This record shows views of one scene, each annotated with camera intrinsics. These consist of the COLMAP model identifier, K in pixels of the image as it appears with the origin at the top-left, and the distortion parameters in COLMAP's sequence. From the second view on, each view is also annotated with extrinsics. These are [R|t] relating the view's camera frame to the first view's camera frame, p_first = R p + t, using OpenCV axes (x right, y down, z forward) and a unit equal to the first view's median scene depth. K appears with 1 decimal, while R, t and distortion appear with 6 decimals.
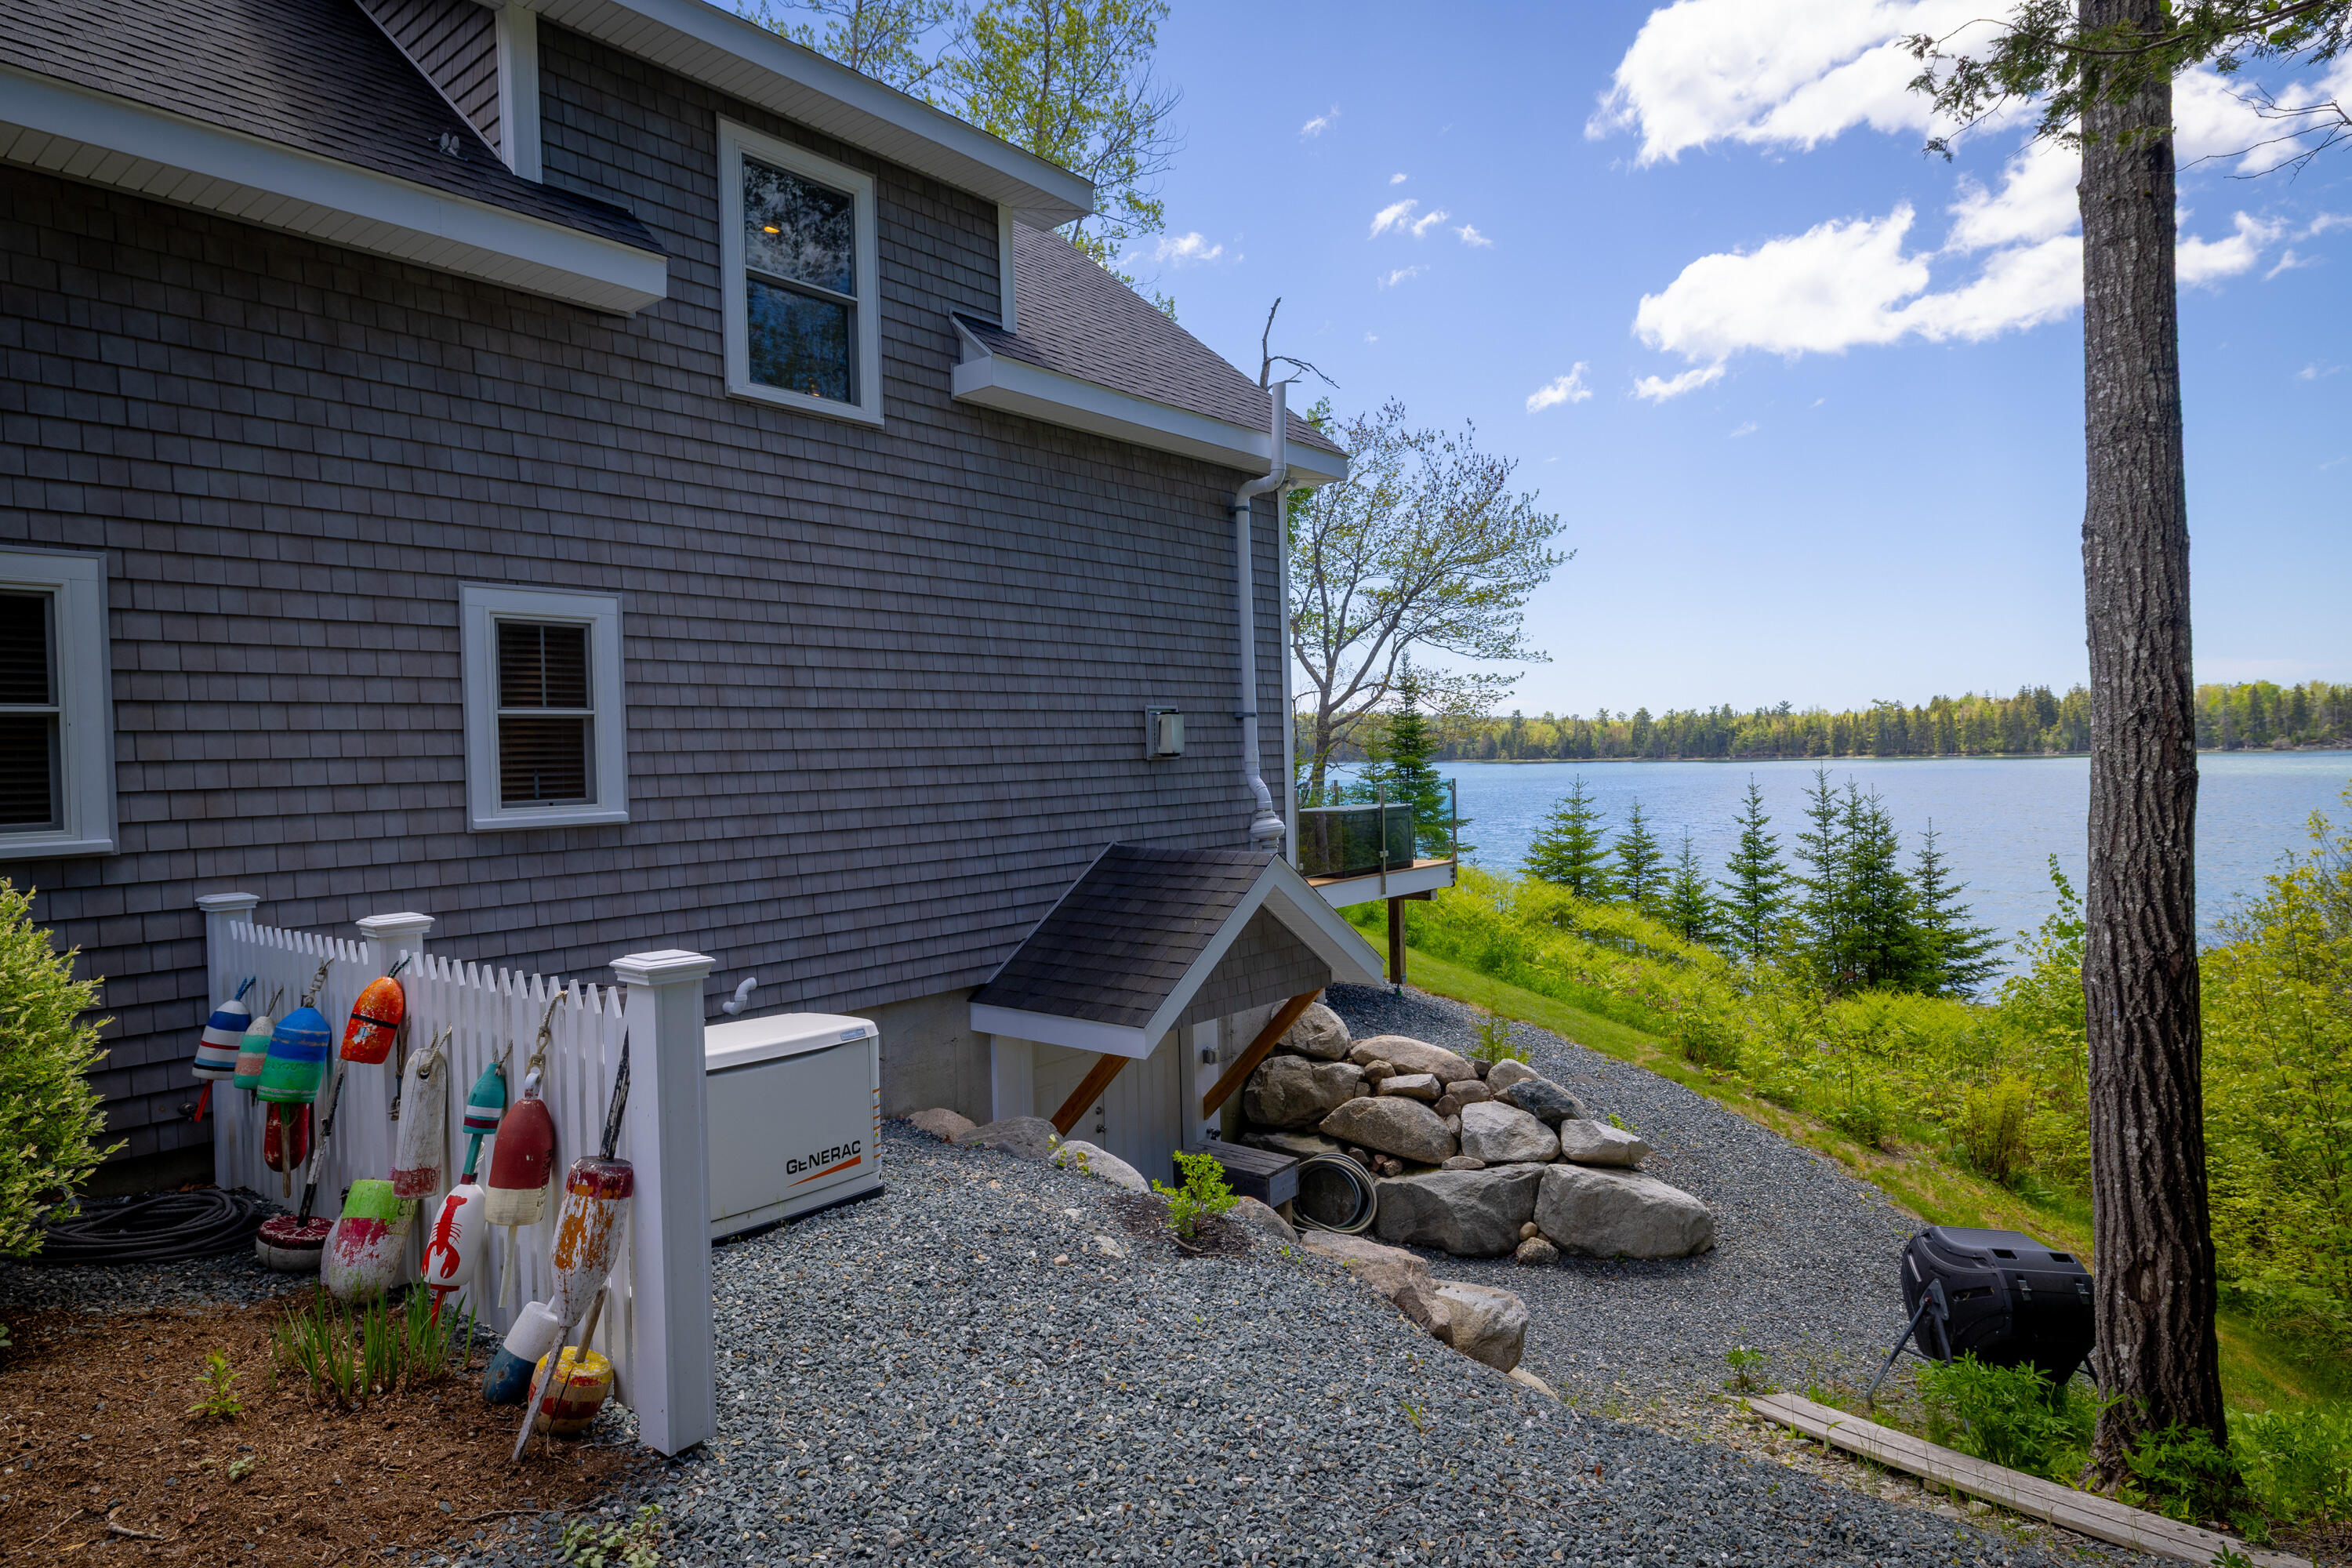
lens RADIAL K [[1332.7, 0, 1176.0], [0, 1332.7, 784.0], [0, 0, 1]] dist [-0.001424, -0.000160]
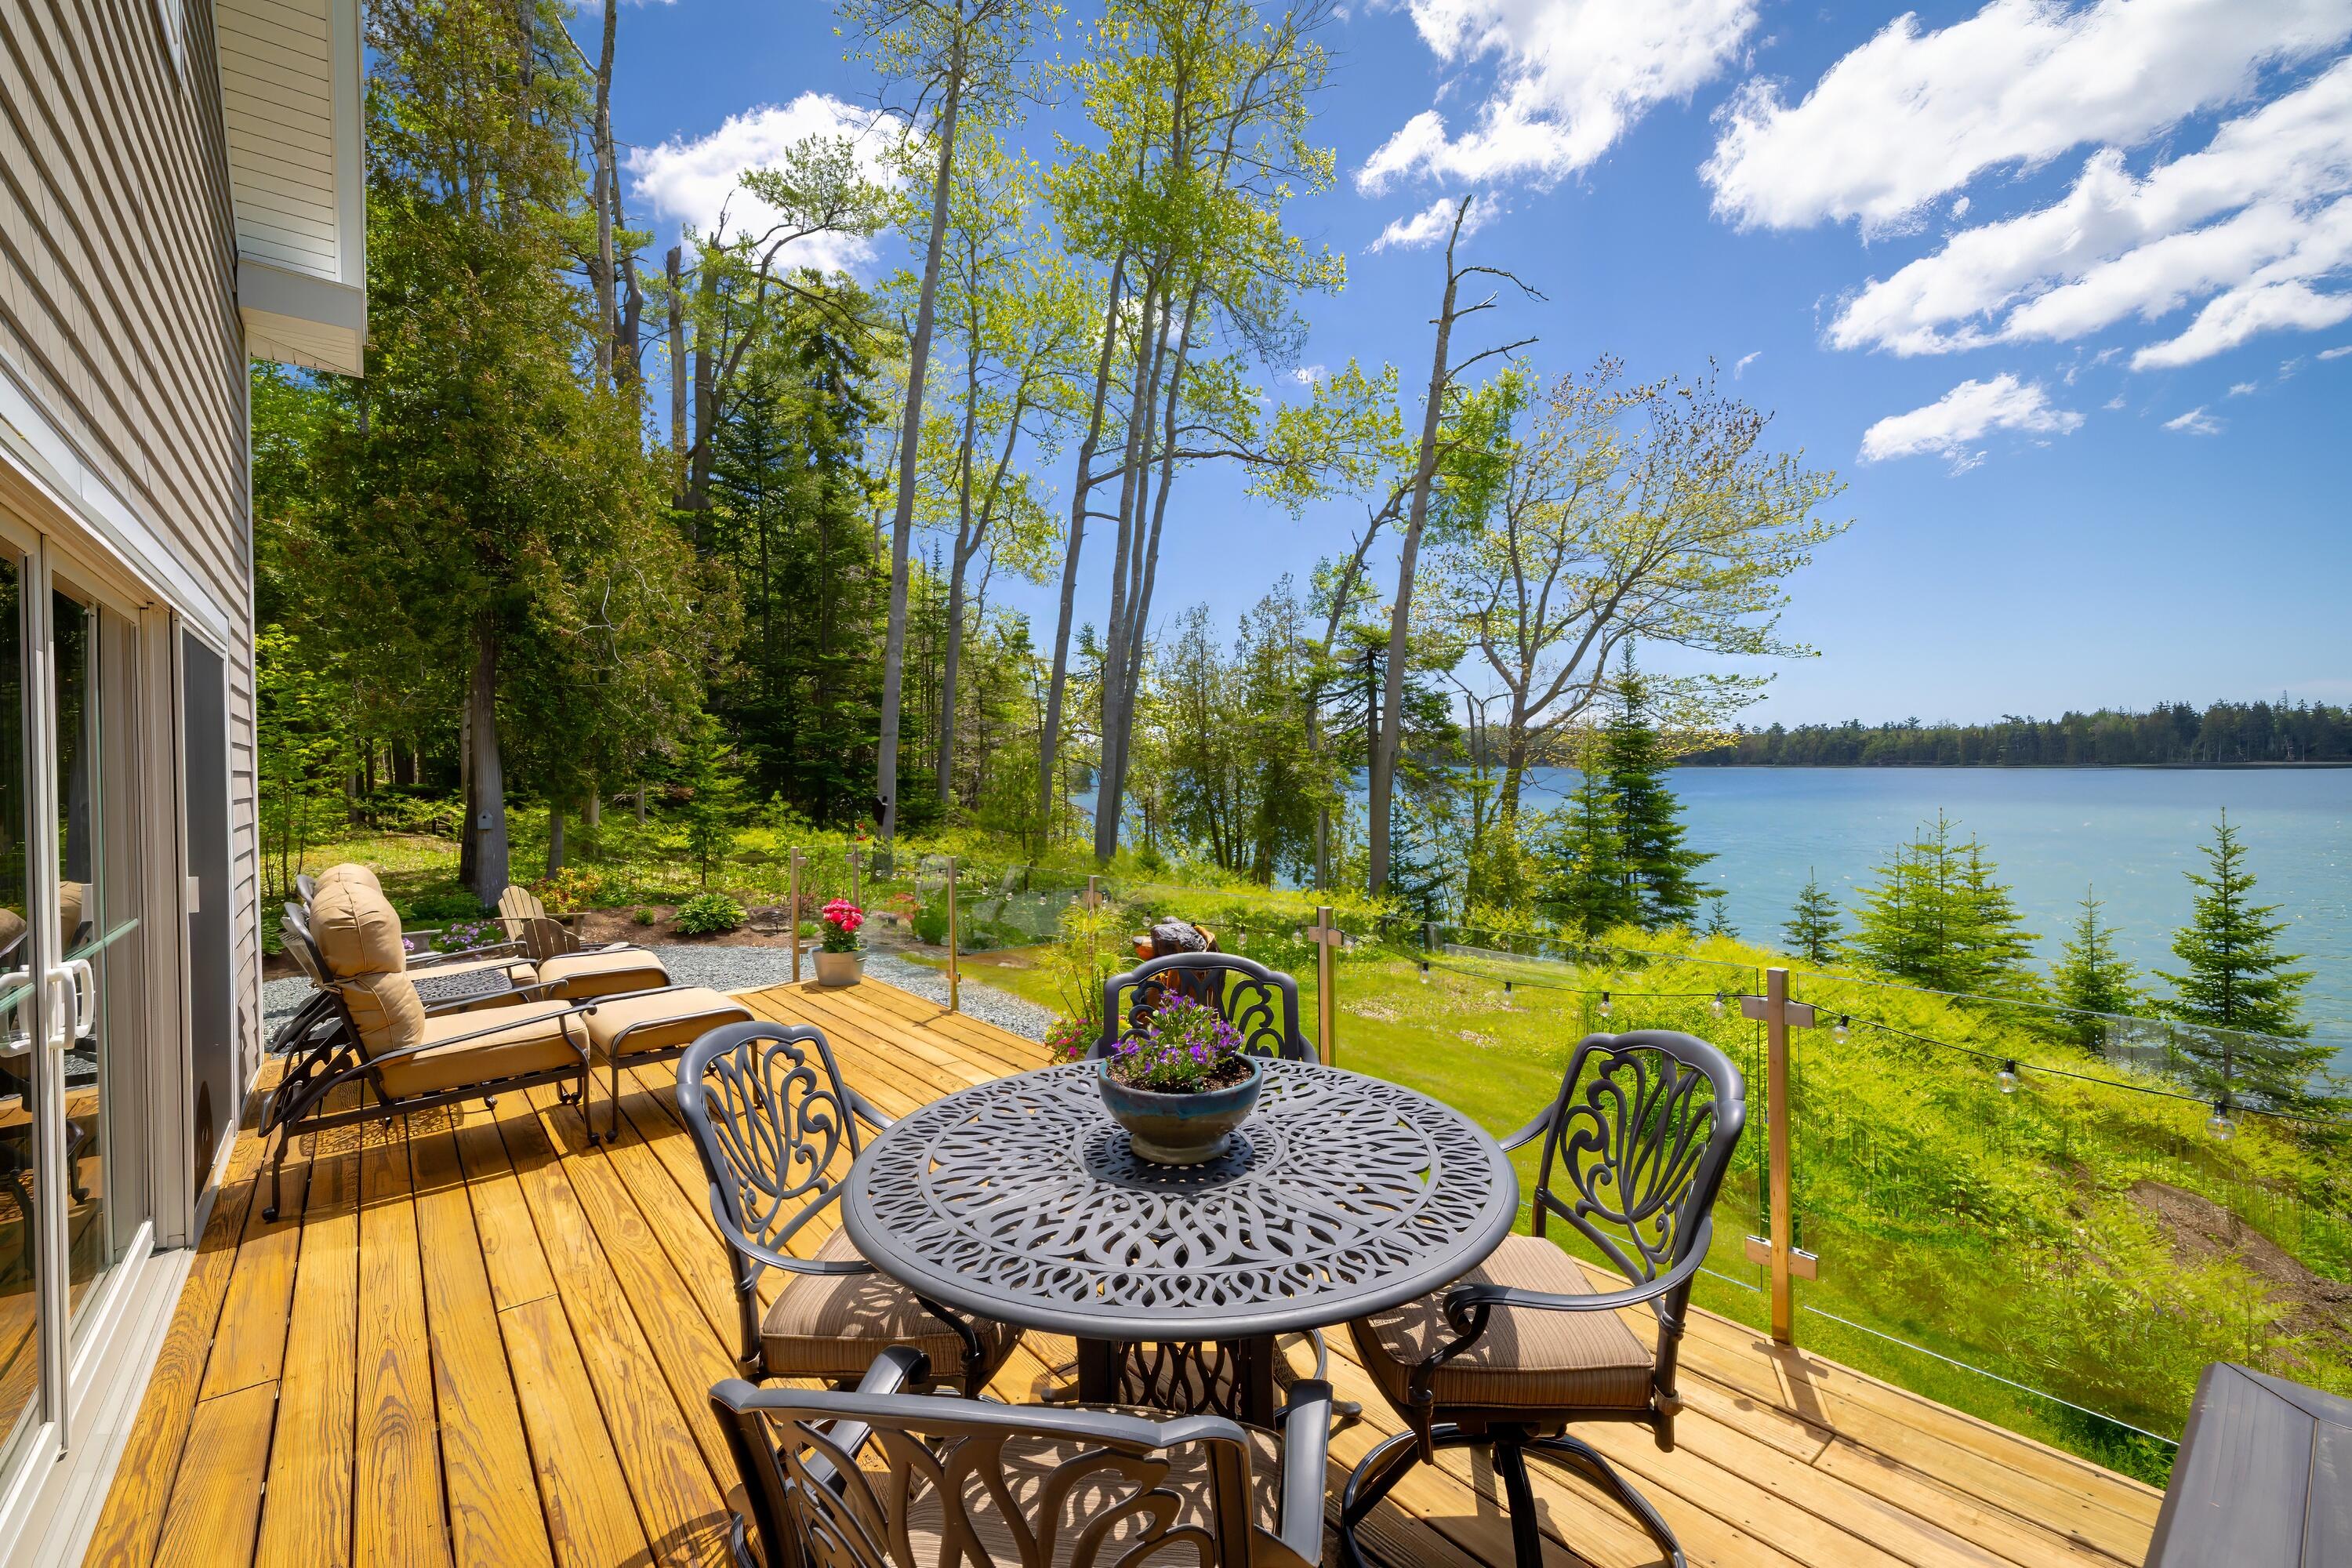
lens RADIAL K [[980.5, 0, 1176.0], [0, 980.5, 784.0], [0, 0, 1]] dist [0.001679, 0.000032]
pose [[0.976783, 0.012543, -0.213862, 0.125738], [-0.012233, 0.999921, 0.002770, -0.045230], [0.213880, -0.000089, 0.976860, 1.334485]]
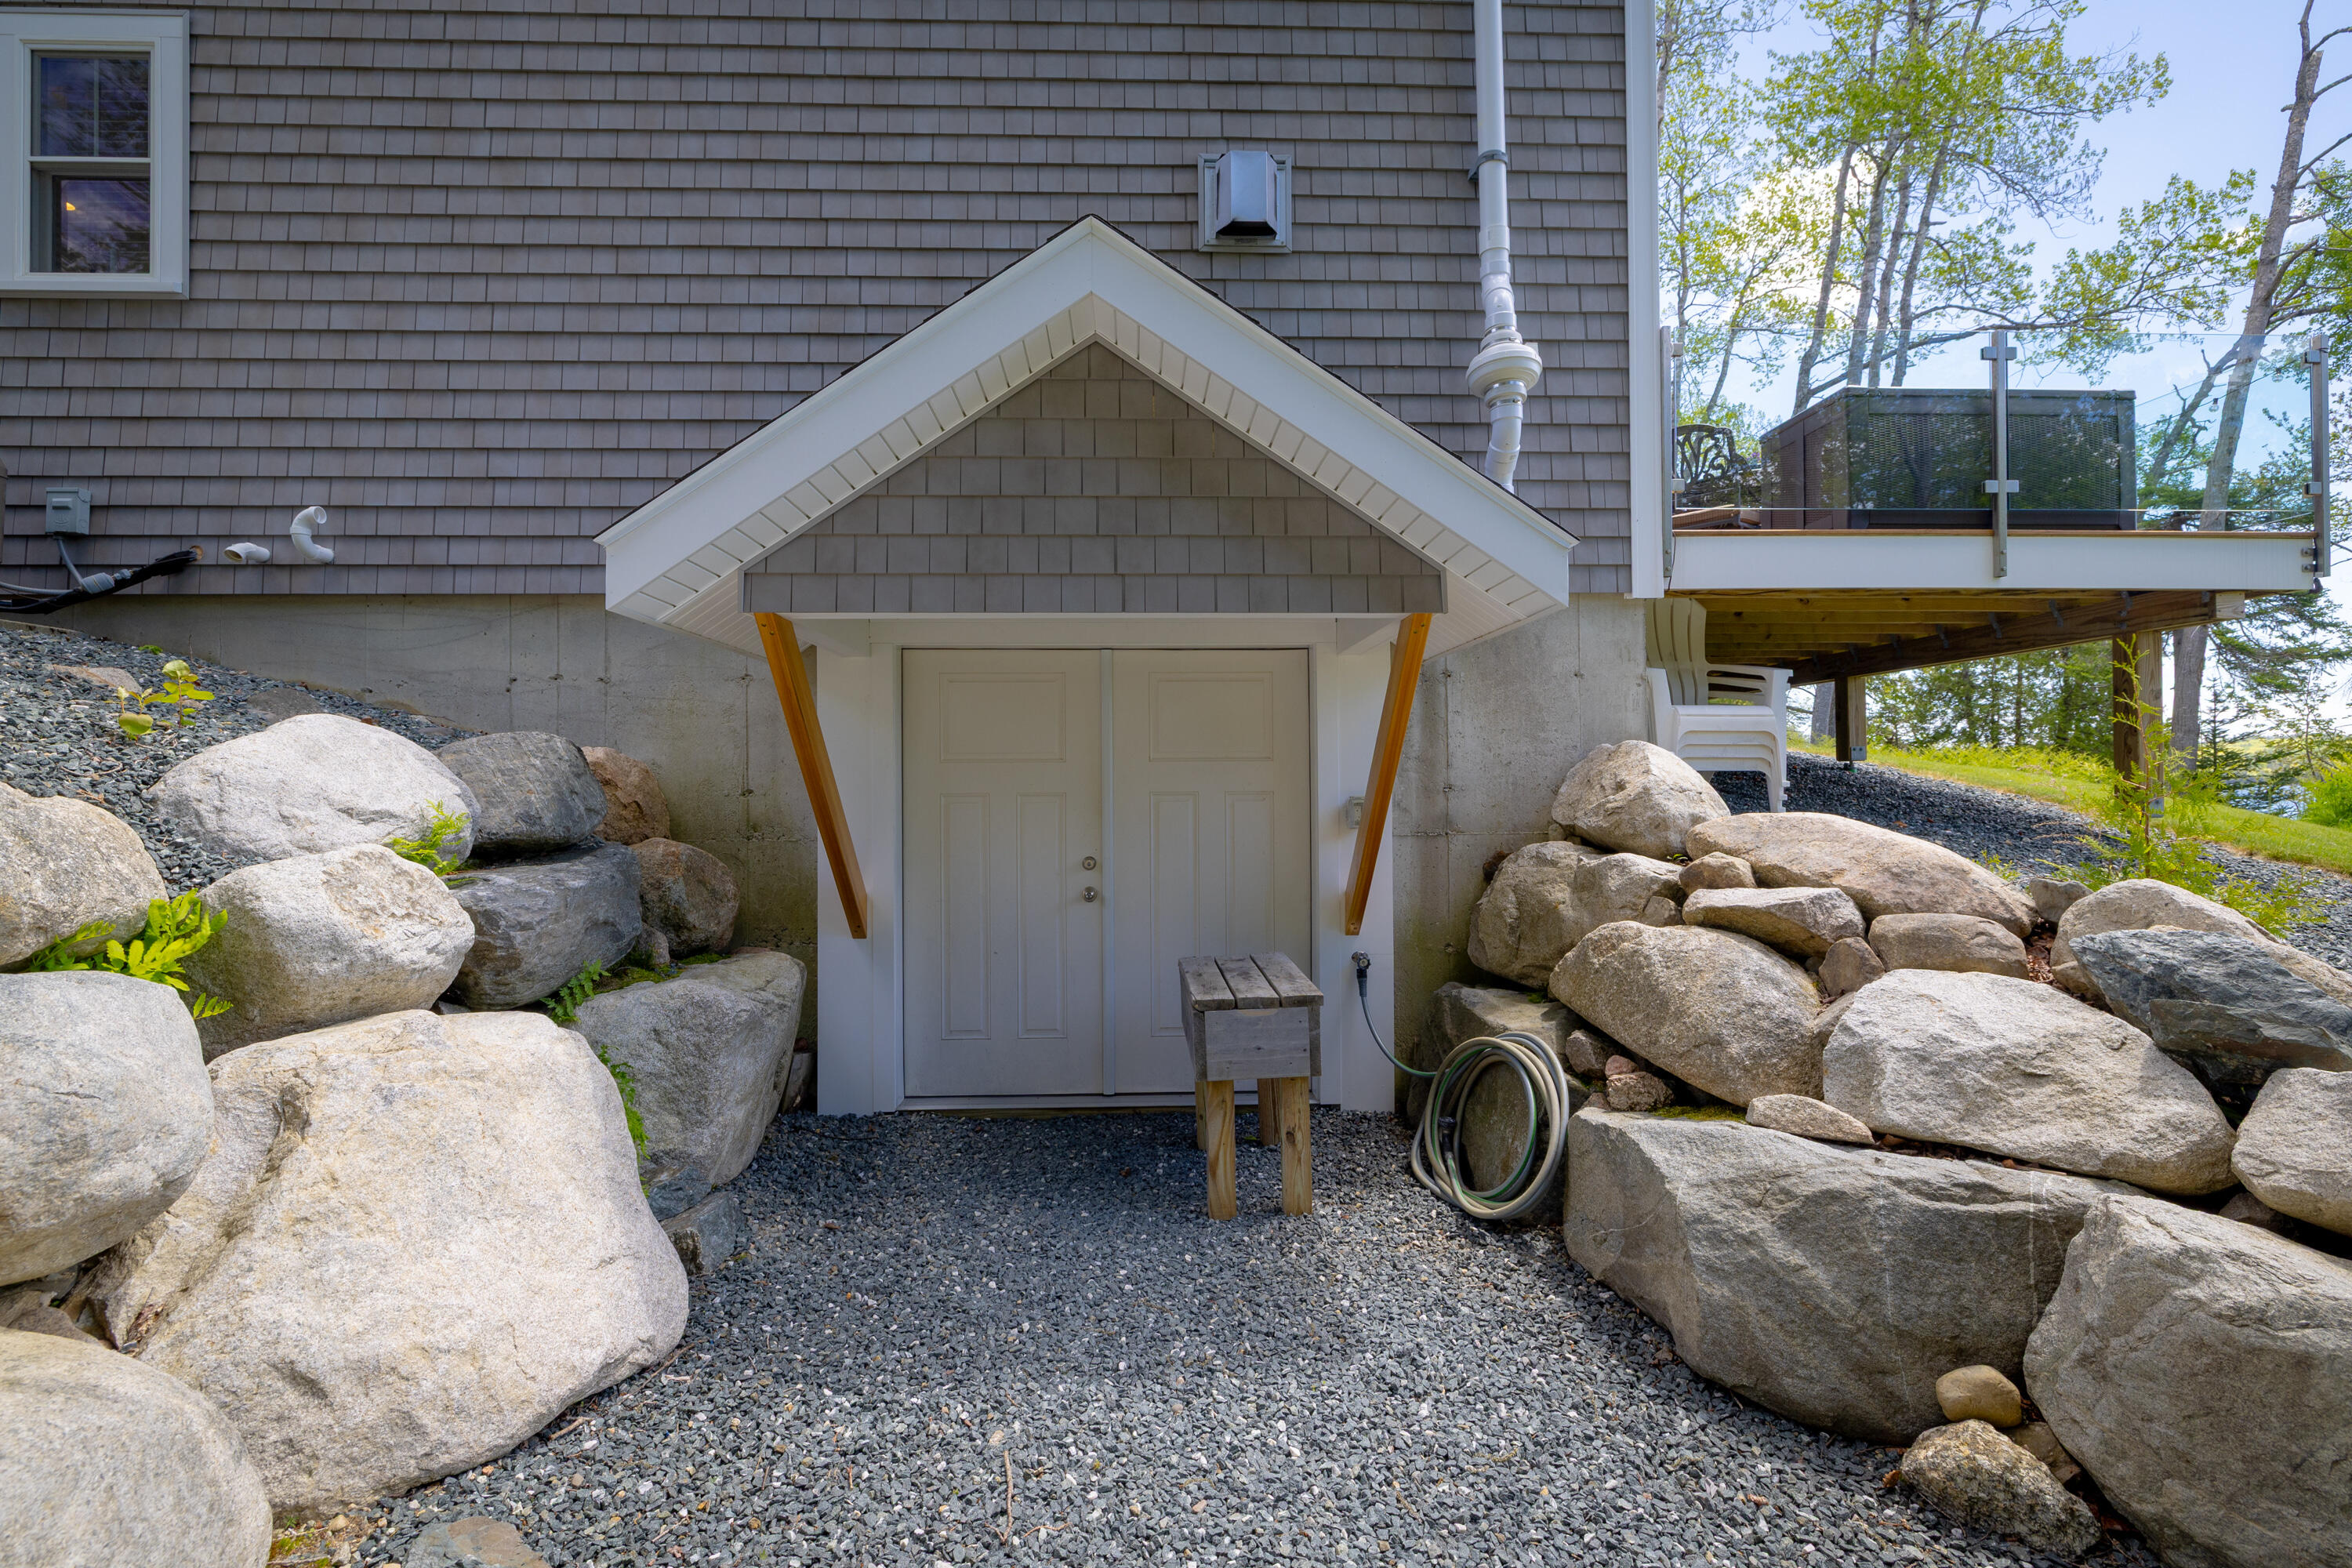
lens RADIAL K [[1076.4, 0, 1176.0], [0, 1076.4, 784.0], [0, 0, 1]] dist [-0.002663, -0.001206]
pose [[0.659669, 0.016422, -0.751377, 0.353885], [-0.029036, 0.999572, -0.003645, 0.233530], [0.750995, 0.024222, 0.659863, 0.793335]]
